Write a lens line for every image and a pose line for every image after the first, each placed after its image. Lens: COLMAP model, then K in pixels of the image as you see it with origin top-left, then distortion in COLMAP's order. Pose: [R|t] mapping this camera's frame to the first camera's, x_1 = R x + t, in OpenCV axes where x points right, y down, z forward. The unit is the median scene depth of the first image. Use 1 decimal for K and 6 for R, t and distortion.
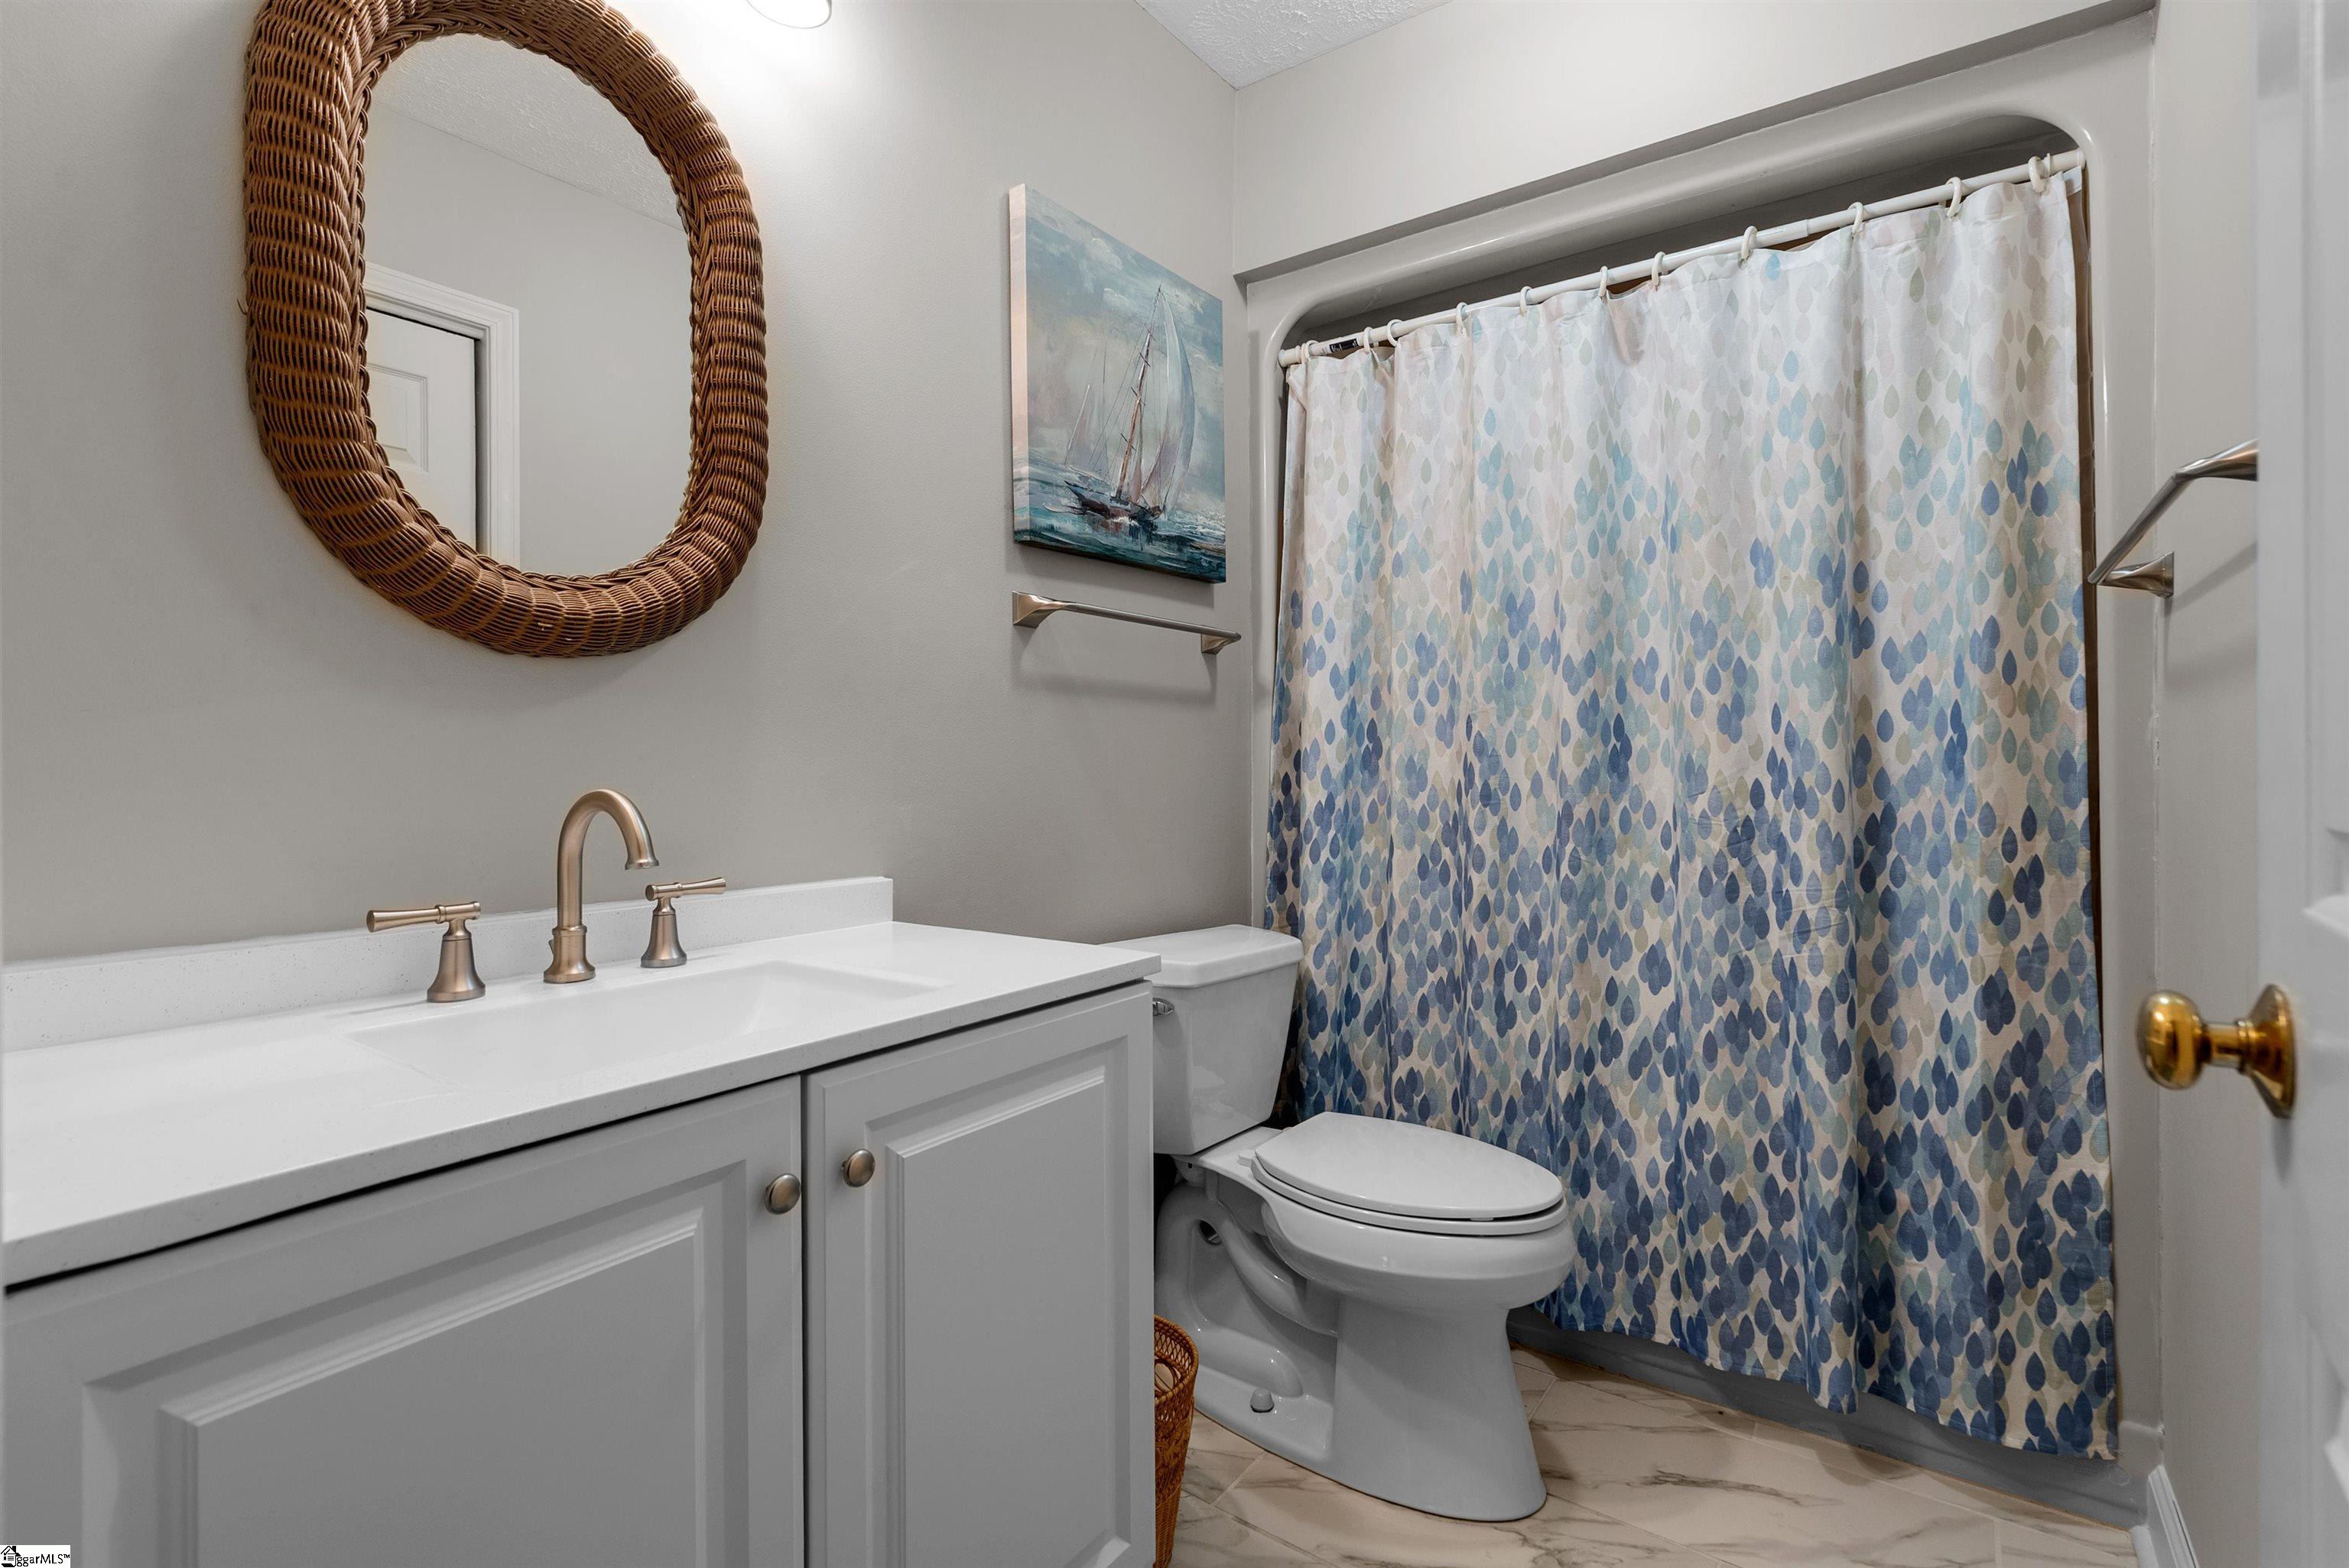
lens RADIAL K [[1071.0, 0, 1170.4], [0, 1071.0, 767.4], [0, 0, 1]] dist [-0.008994, 0.003999]
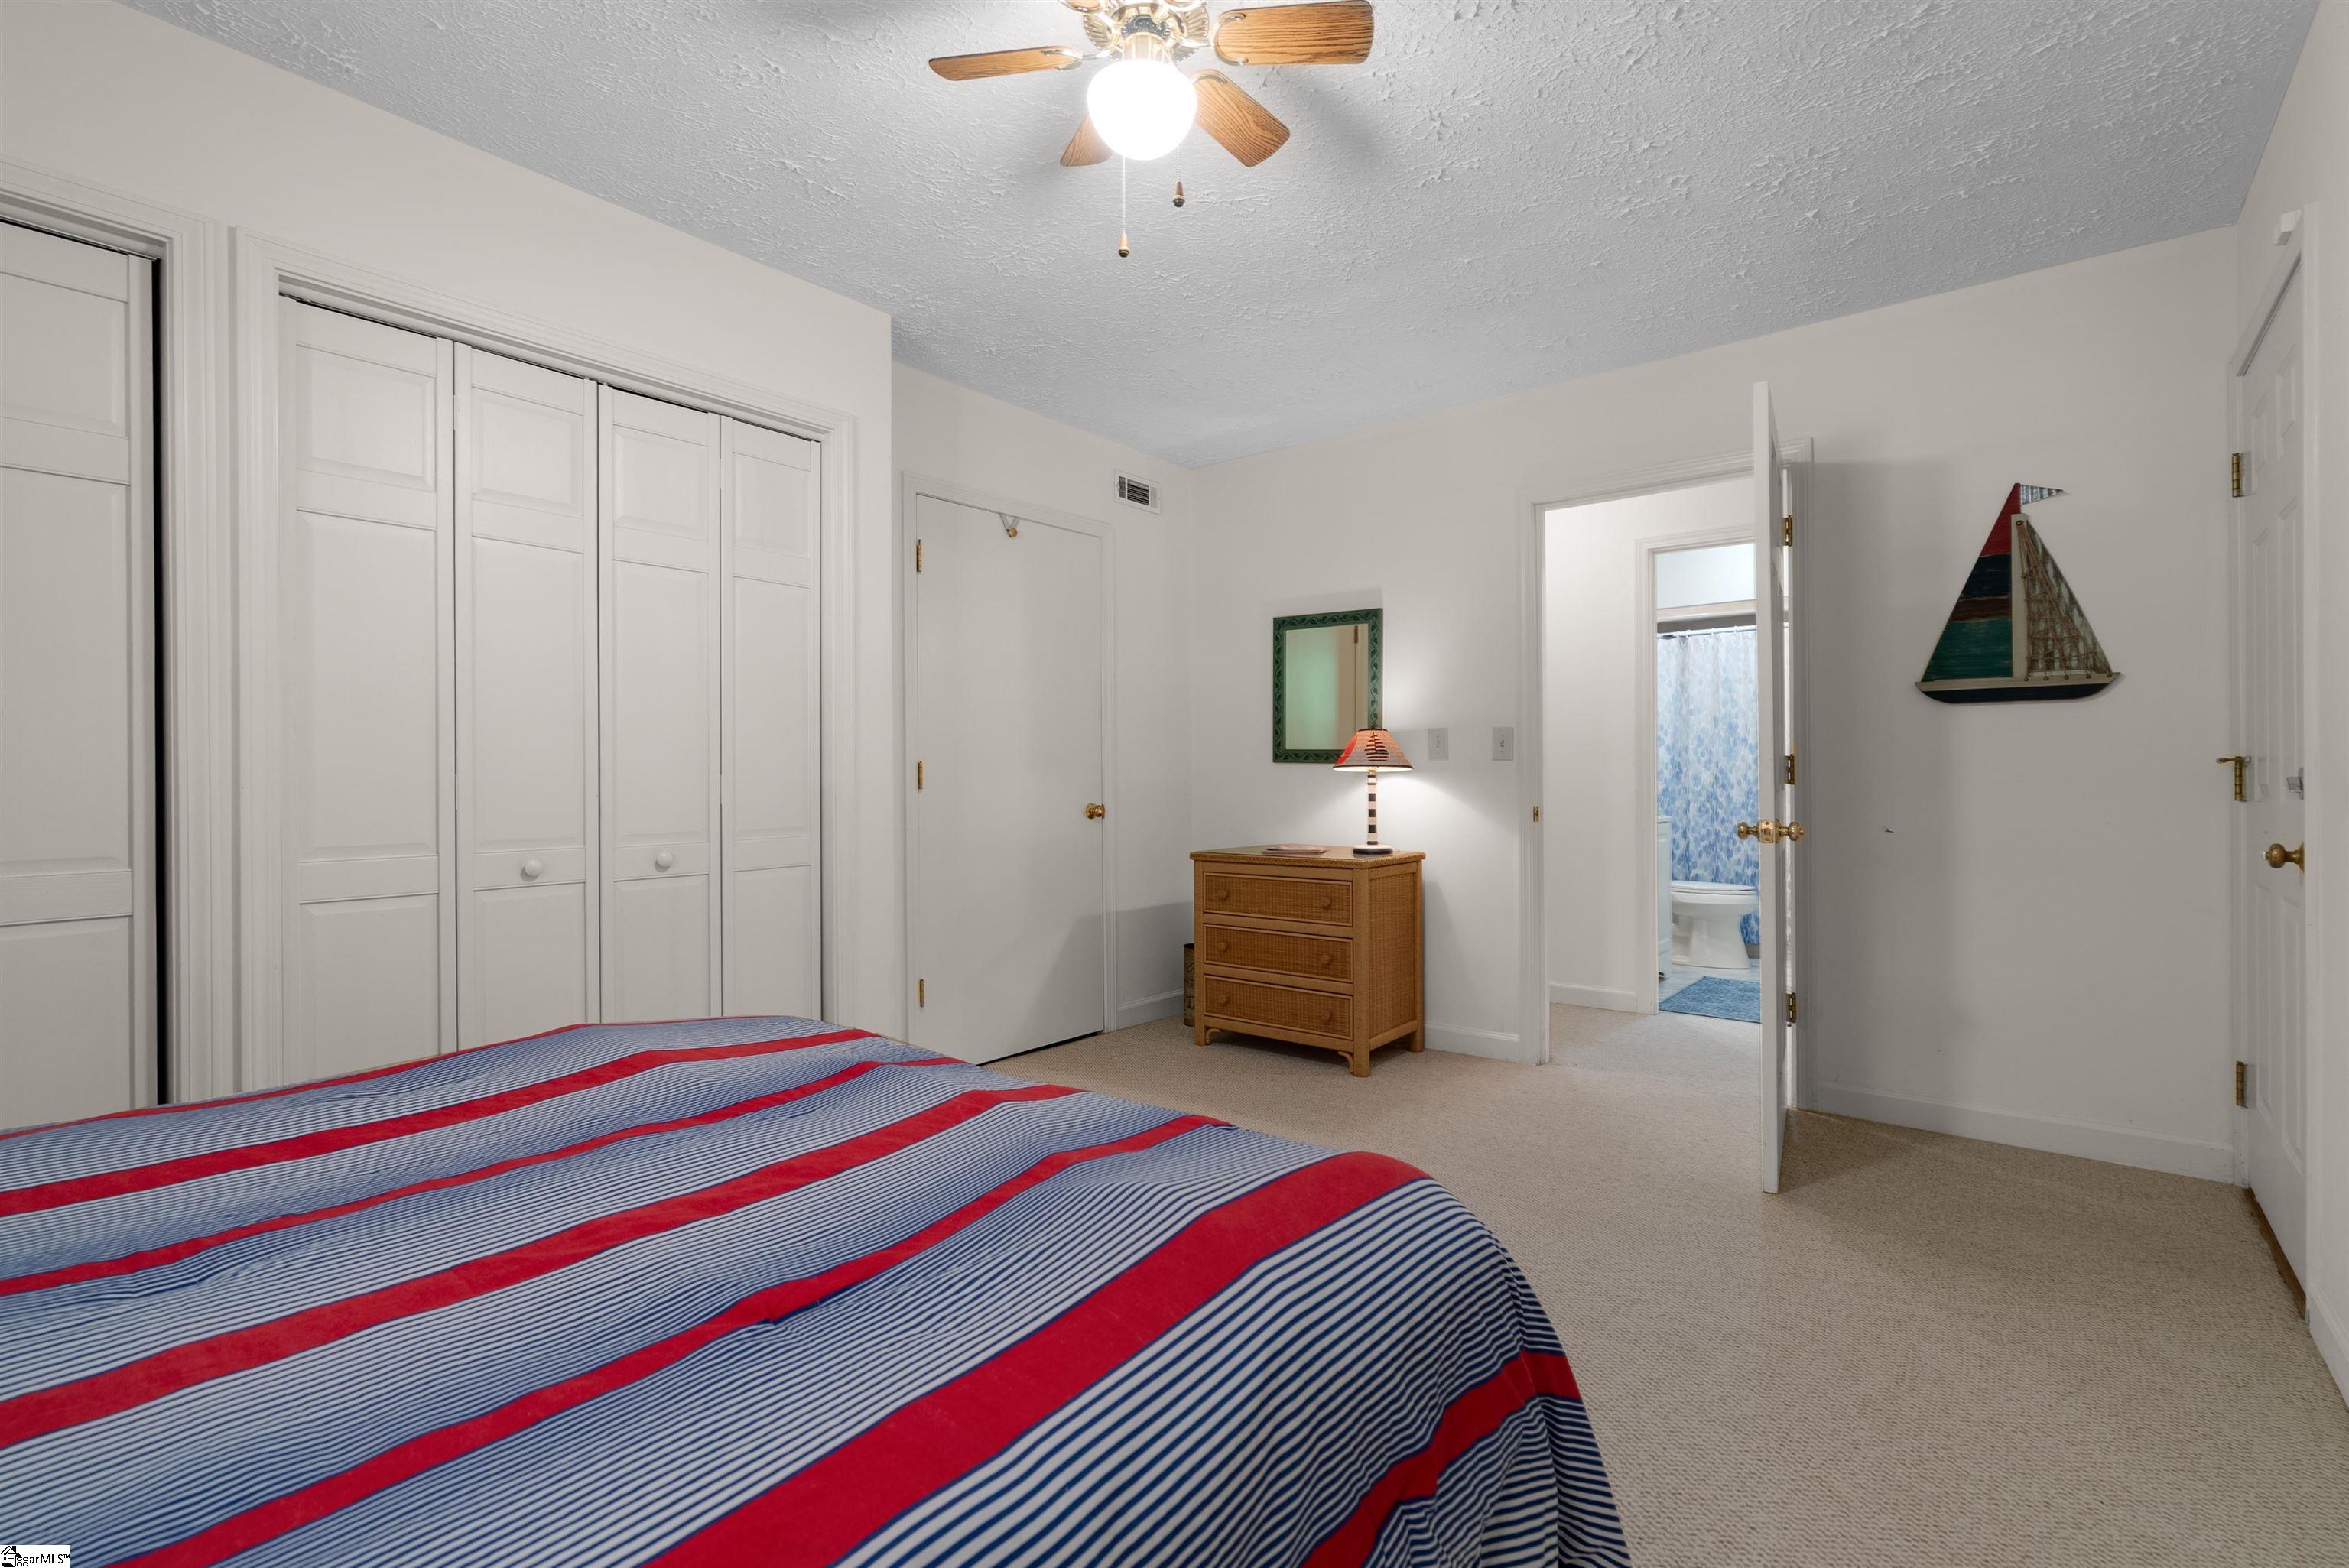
lens RADIAL K [[1071.0, 0, 1179.4], [0, 1071.0, 788.7], [0, 0, 1]] dist [-0.008994, 0.003999]
pose [[0.998217, 0.000167, -0.059693, -1.100066], [0.000082, 0.999991, 0.004167, 0.020423], [0.059693, -0.004164, 0.998208, -2.217852]]
